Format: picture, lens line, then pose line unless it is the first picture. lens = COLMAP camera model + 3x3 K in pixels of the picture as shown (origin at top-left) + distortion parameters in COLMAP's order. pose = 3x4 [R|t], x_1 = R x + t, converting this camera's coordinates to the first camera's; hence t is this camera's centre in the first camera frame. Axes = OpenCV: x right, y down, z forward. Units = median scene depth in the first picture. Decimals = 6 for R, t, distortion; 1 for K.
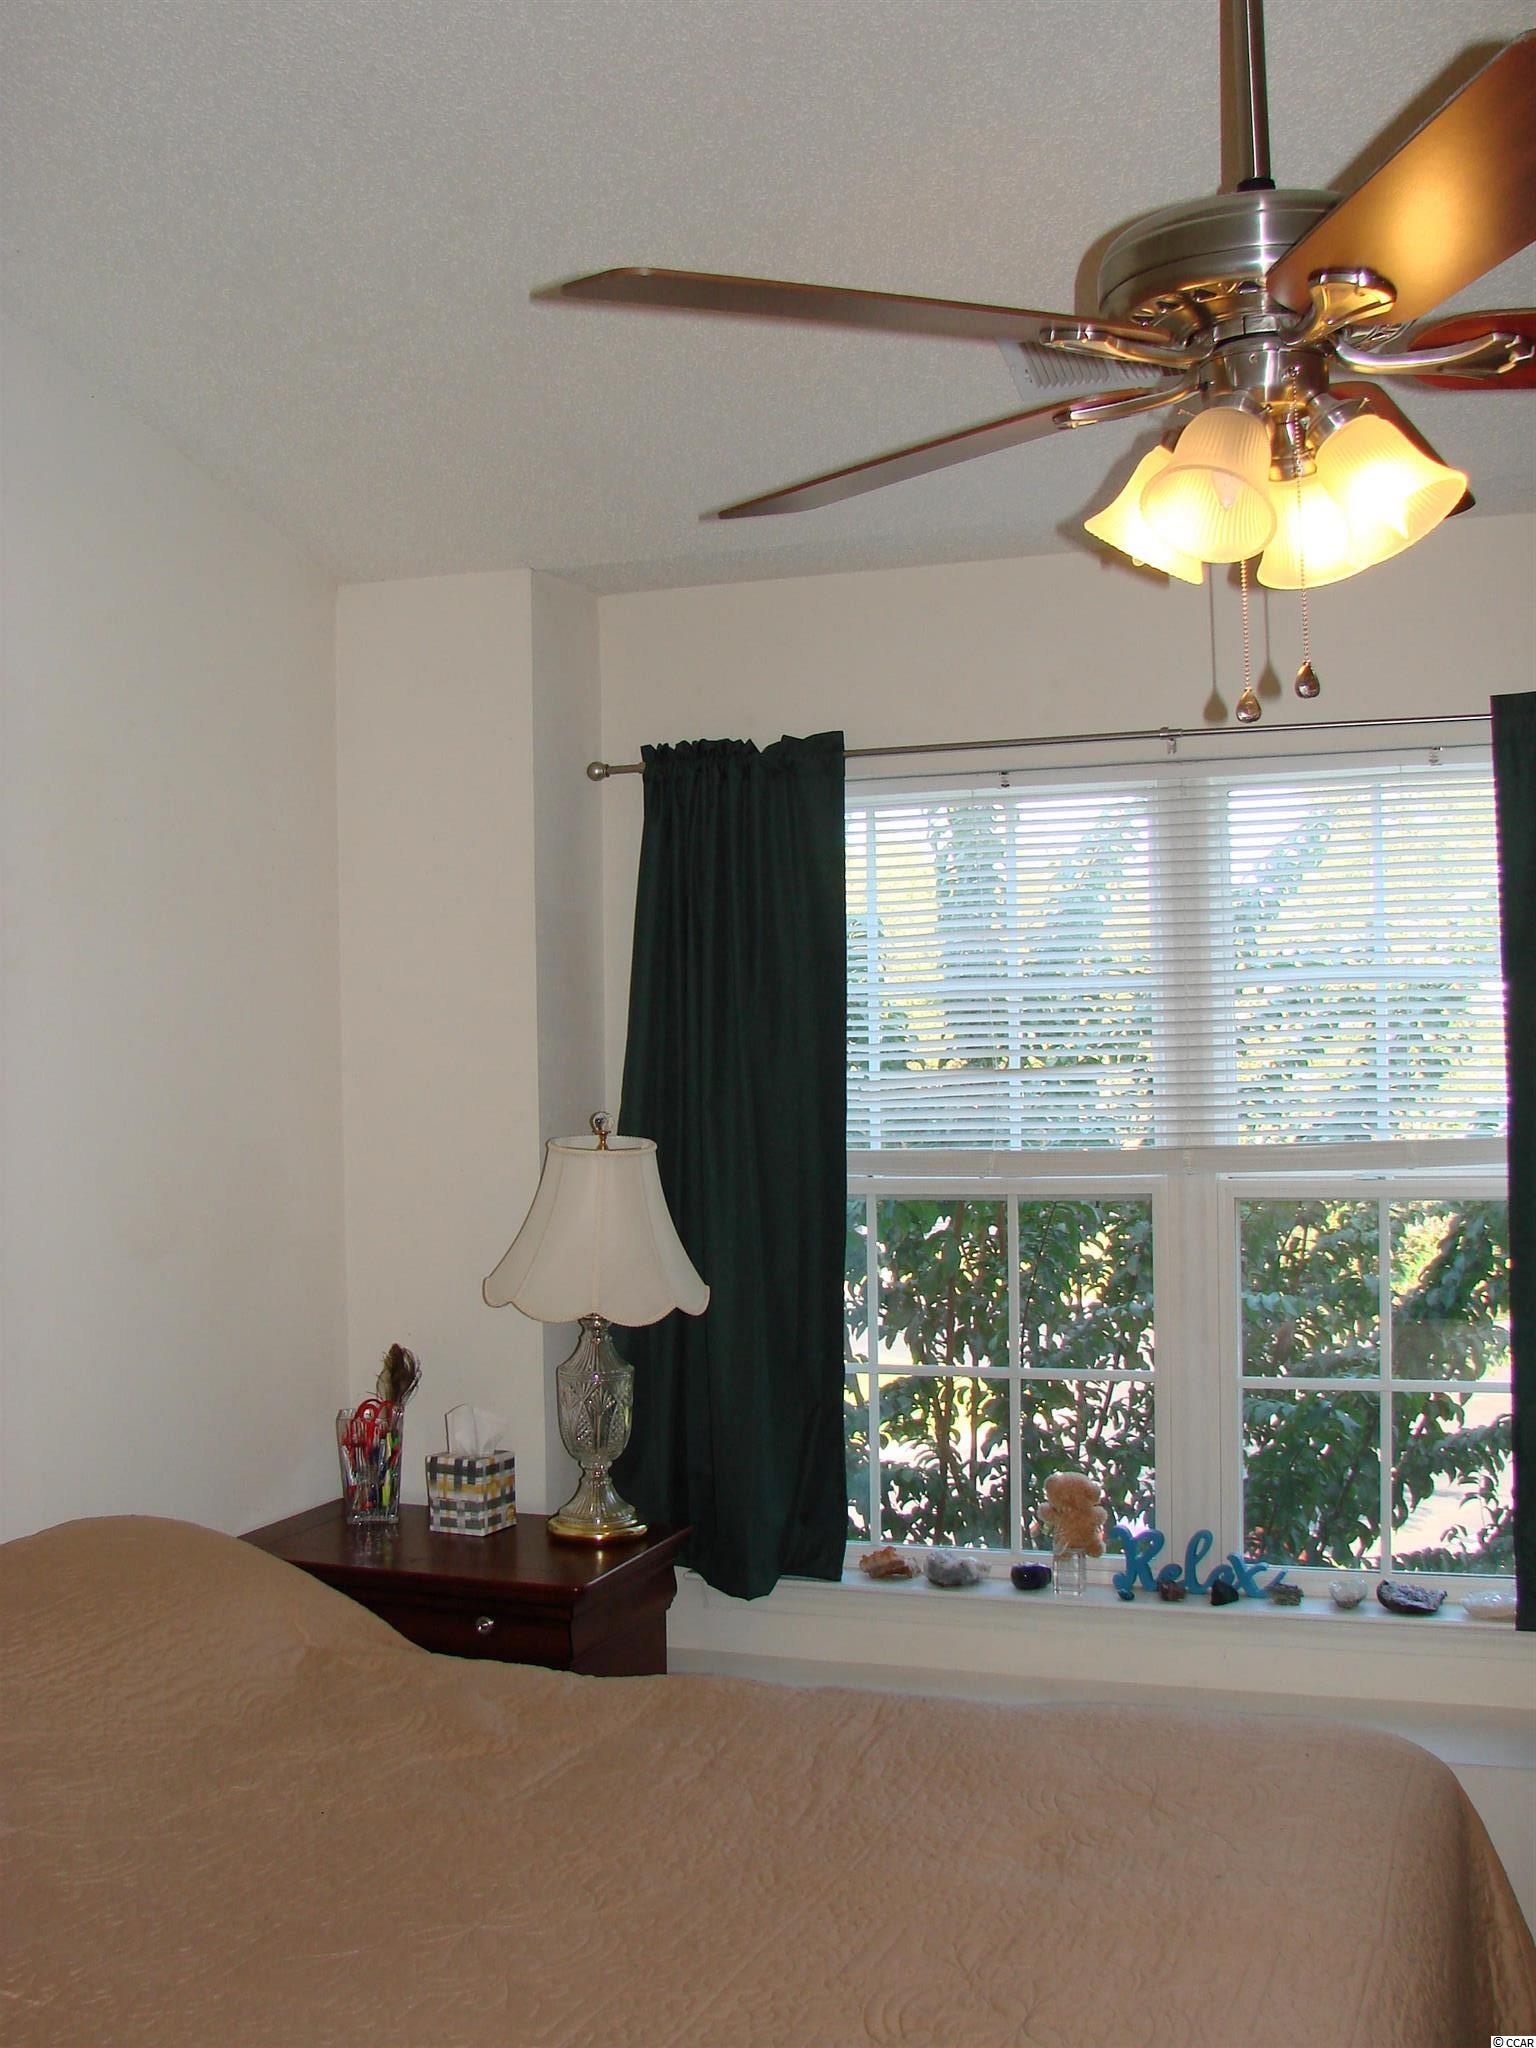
lens RADIAL K [[2209.9, 0, 768.7], [0, 2209.9, 1021.1], [0, 0, 1]] dist [-0.219738, 0.269675]
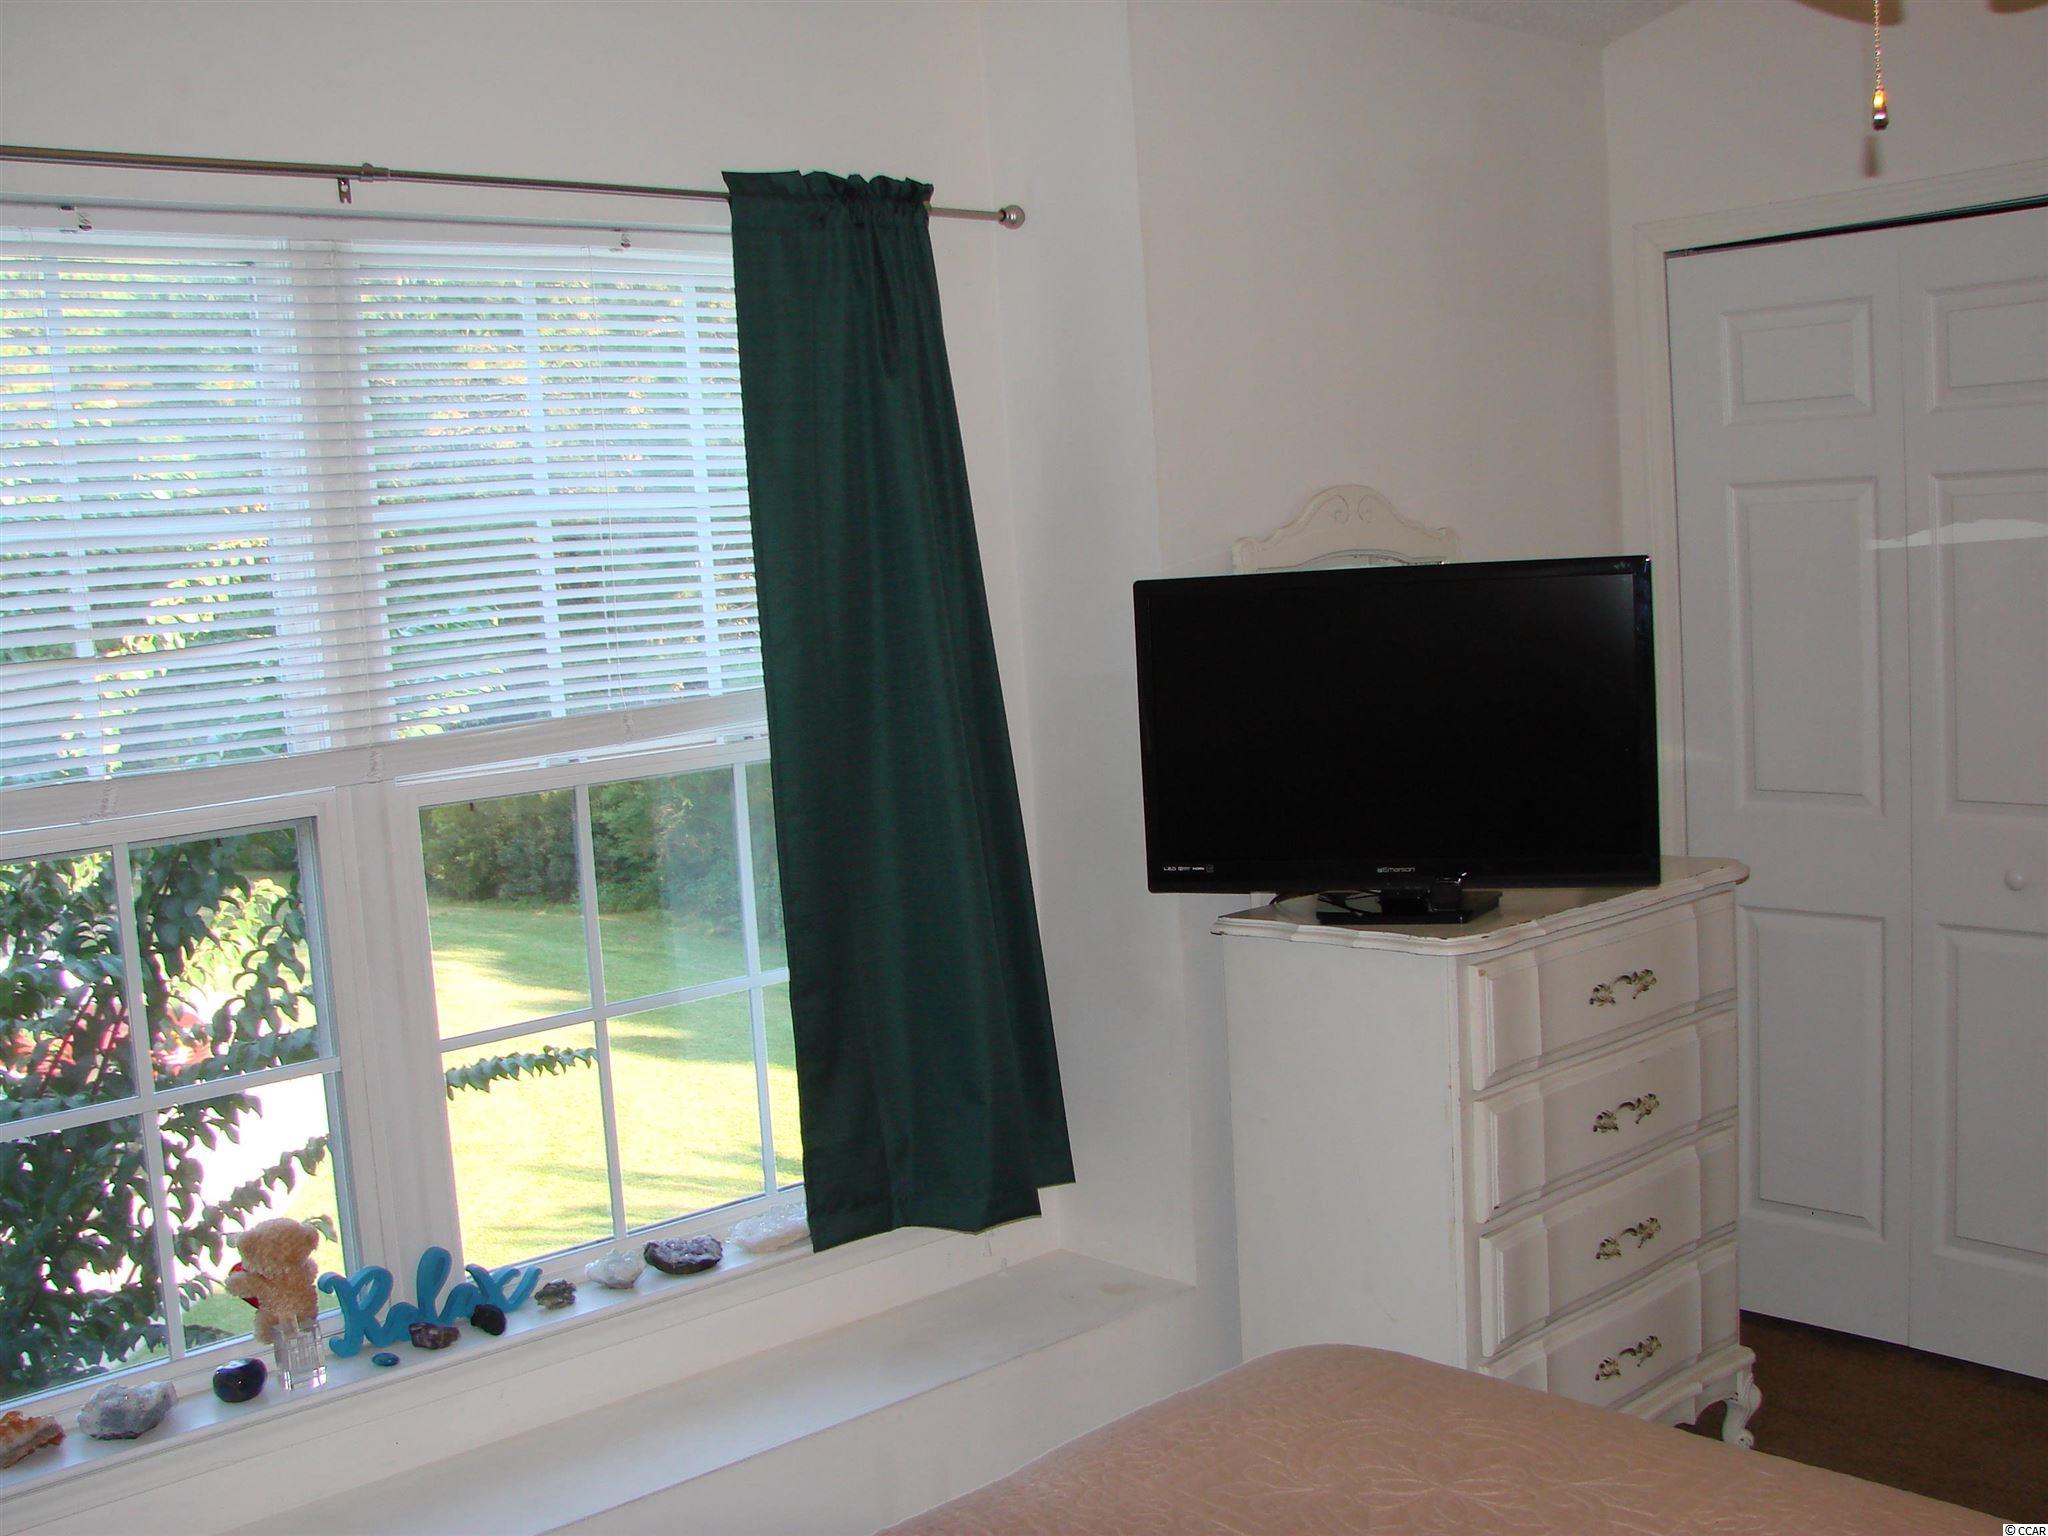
lens RADIAL K [[2209.9, 0, 1021.5], [0, 2209.9, 825.0], [0, 0, 1]] dist [-0.219738, 0.269675]
pose [[0.443942, -0.117479, 0.888321, -0.368209], [0.038806, 0.992959, 0.111924, 0.011086], [-0.895215, -0.015215, 0.445375, 0.486404]]
